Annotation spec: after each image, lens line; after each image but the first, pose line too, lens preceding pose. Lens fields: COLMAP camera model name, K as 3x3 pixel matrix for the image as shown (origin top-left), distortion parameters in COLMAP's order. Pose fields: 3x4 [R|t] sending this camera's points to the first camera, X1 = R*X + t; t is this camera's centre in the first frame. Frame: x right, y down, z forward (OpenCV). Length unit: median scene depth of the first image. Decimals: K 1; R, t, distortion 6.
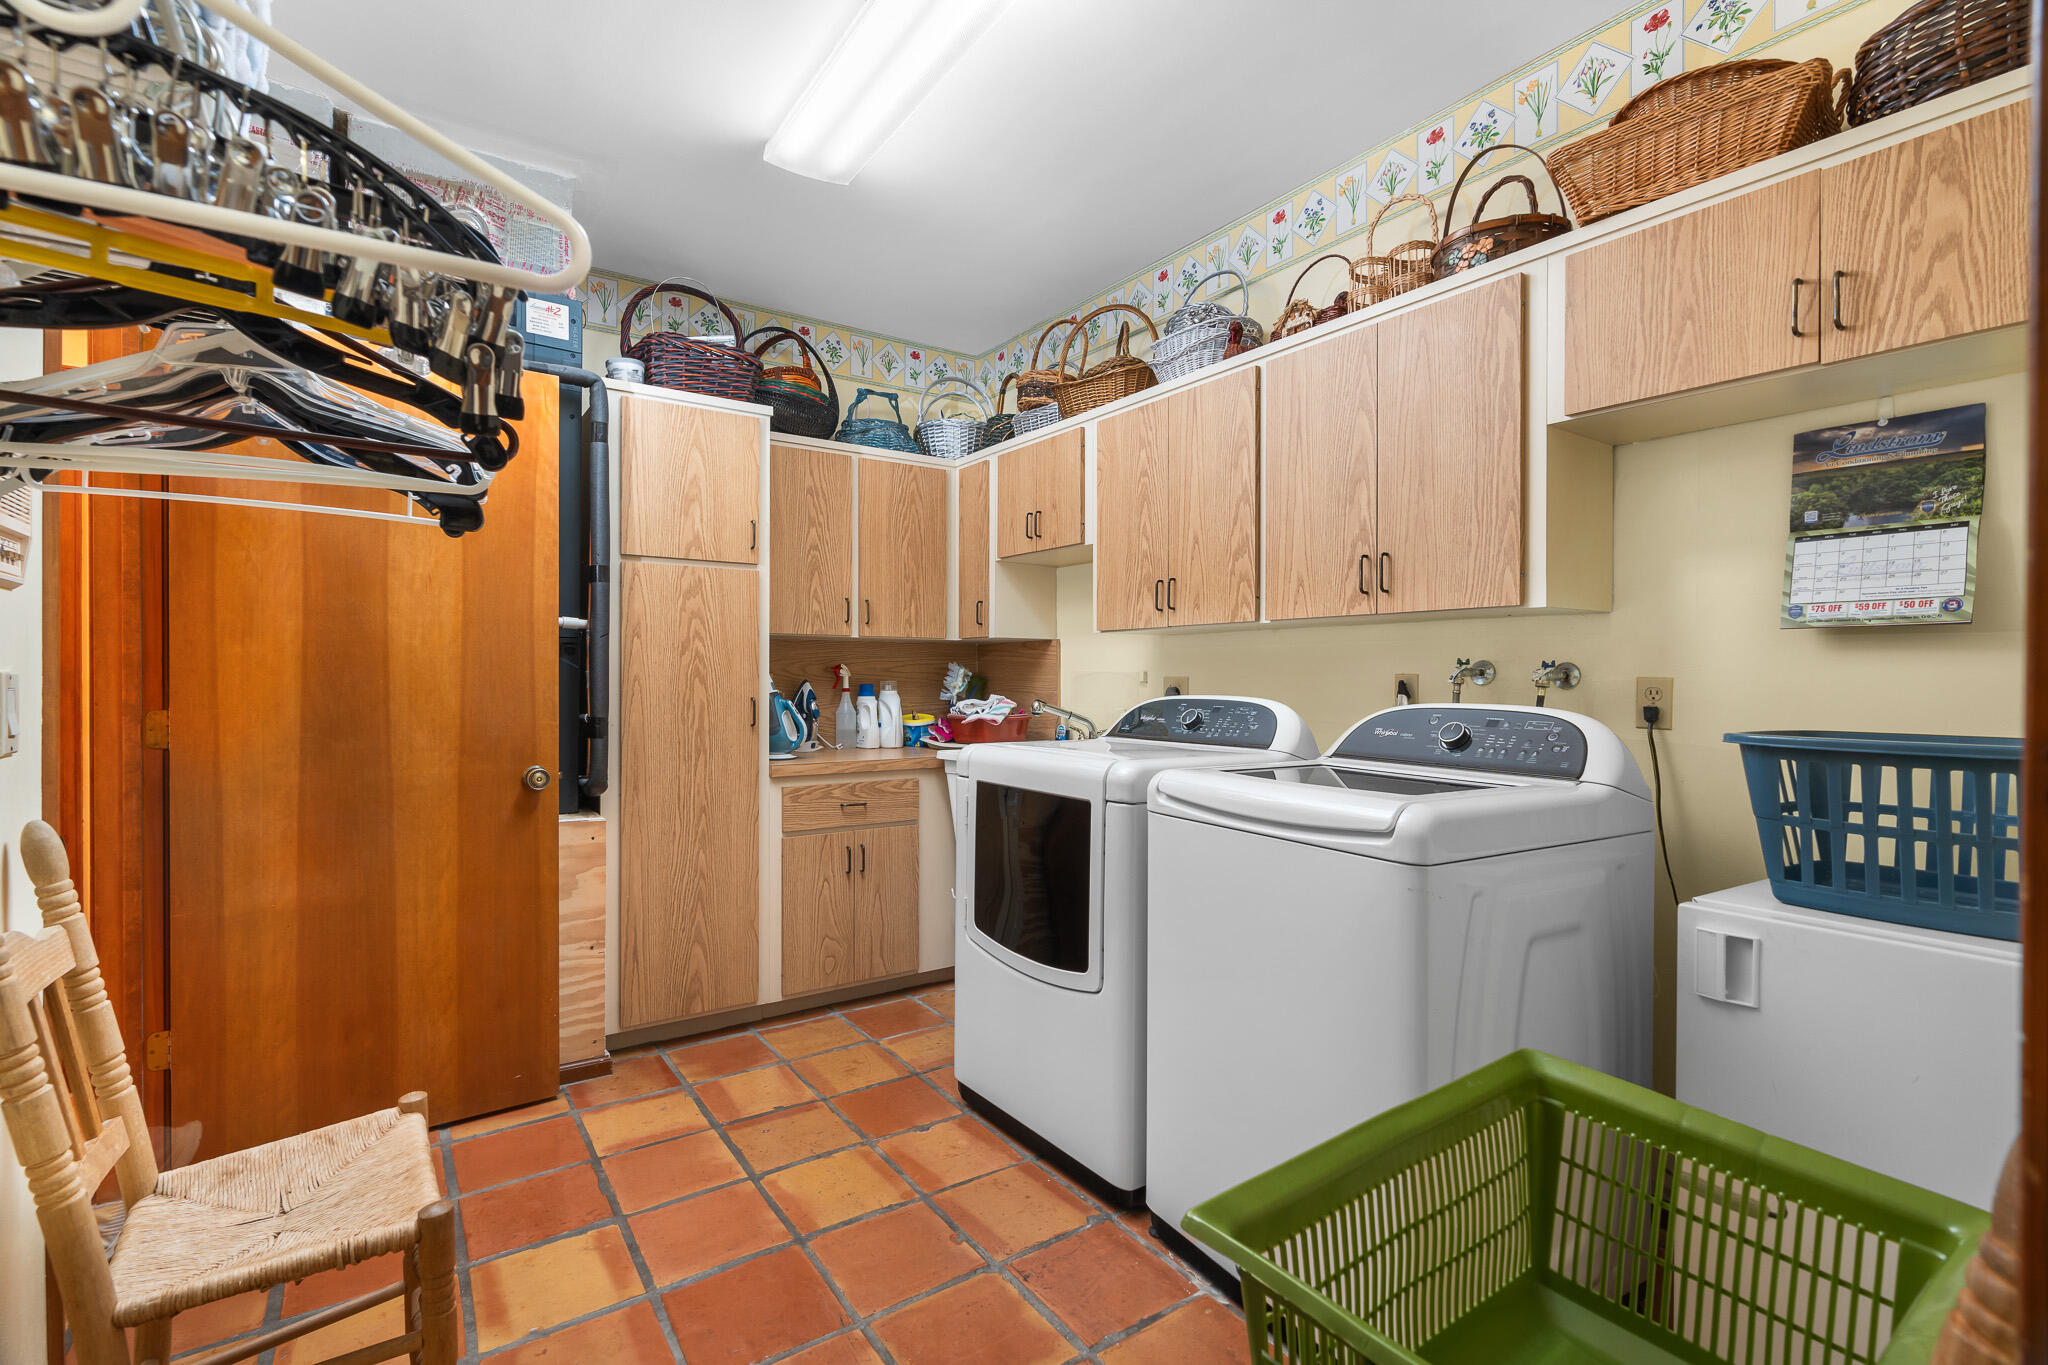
lens RADIAL K [[922.8, 0, 1035.8], [0, 922.8, 686.1], [0, 0, 1]] dist [-0.009018, 0.003015]
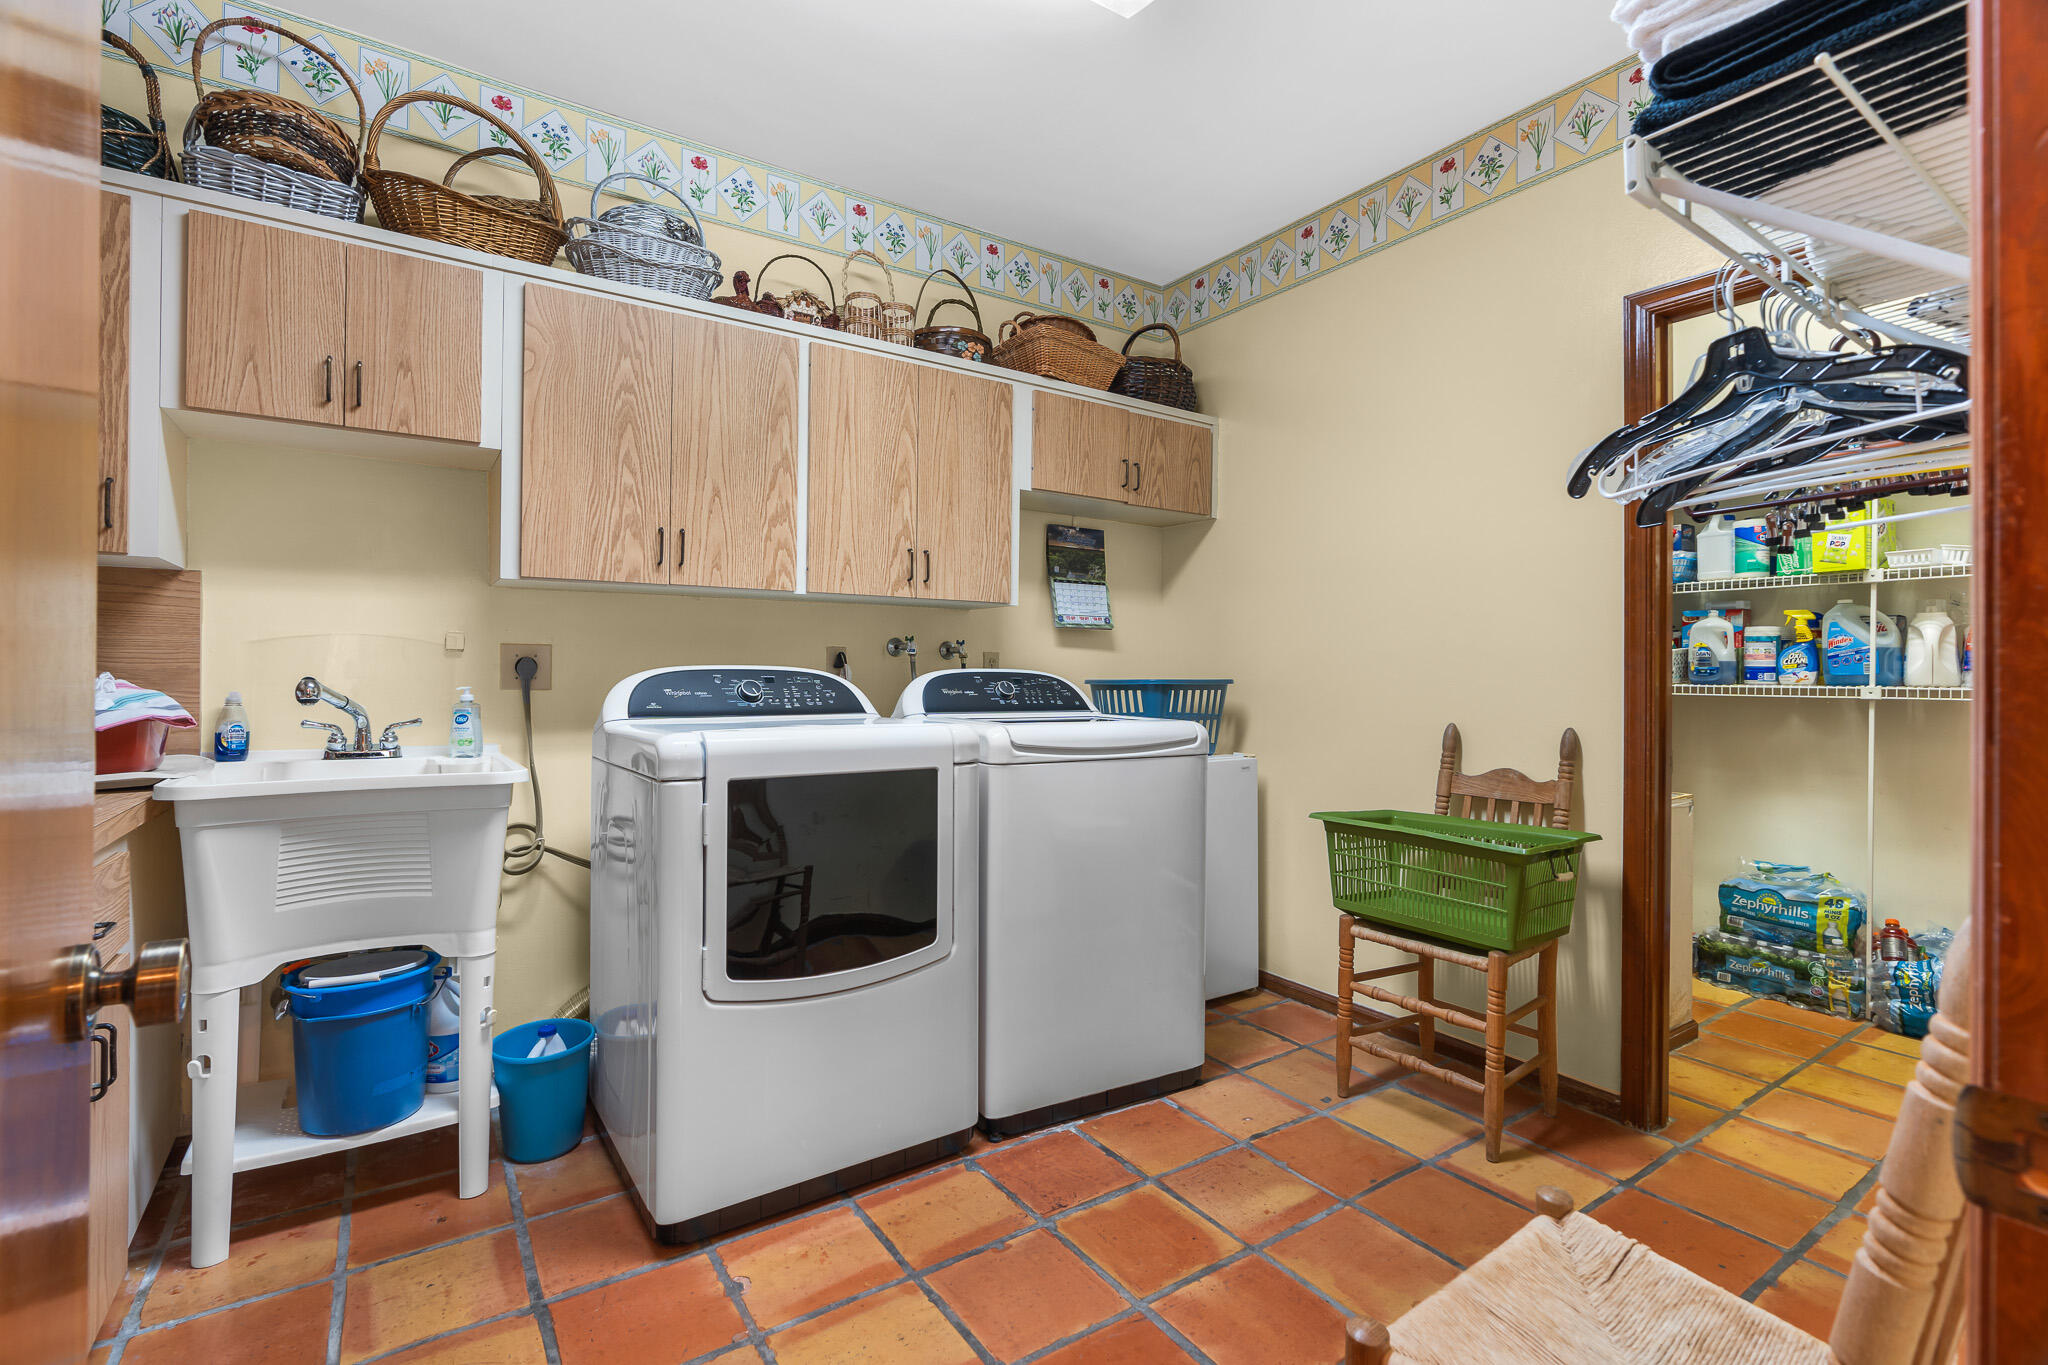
lens RADIAL K [[922.8, 0, 1025.2], [0, 922.8, 671.9], [0, 0, 1]] dist [-0.009018, 0.003015]
pose [[0.017566, -0.005189, 0.999832, -0.871060], [0.004111, 0.999978, 0.005117, 0.015688], [-0.999837, 0.004020, 0.017587, 0.828825]]
